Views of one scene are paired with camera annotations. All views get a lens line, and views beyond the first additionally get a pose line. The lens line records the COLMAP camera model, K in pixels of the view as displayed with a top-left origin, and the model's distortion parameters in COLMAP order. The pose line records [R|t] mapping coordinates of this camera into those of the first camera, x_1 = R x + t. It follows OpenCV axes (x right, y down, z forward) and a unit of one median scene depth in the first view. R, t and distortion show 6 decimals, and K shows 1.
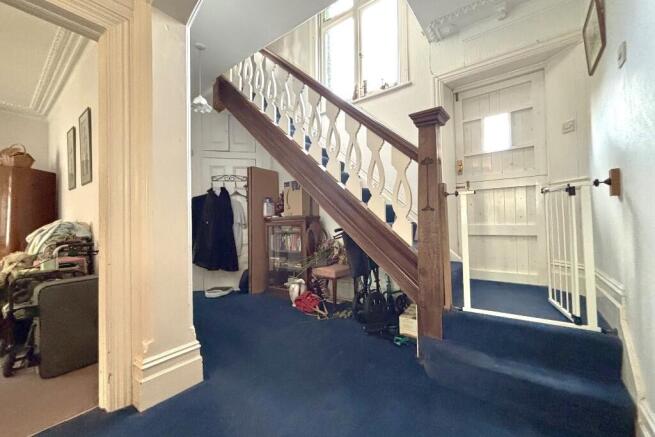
lens RADIAL K [[265.3, 0, 329.3], [0, 265.3, 221.6], [0, 0, 1]] dist [0.001673, 0.000501]
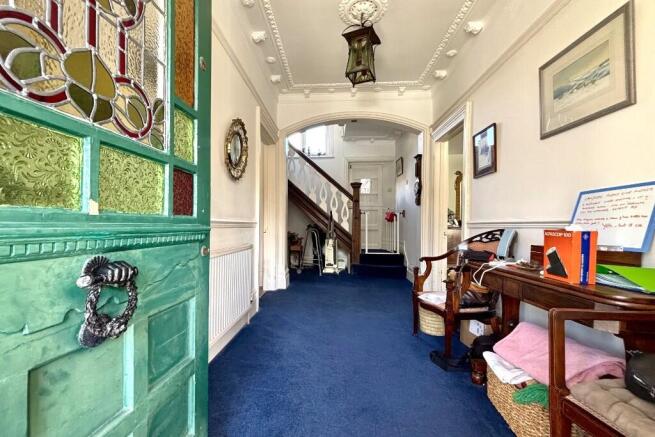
lens RADIAL K [[265.3, 0, 324.7], [0, 265.3, 220.3], [0, 0, 1]] dist [0.001673, 0.000501]
pose [[0.824075, 0.016571, 0.566239, -1.432103], [-0.015786, 0.999856, -0.006287, -0.005995], [-0.566261, -0.003758, 0.824217, -1.070612]]
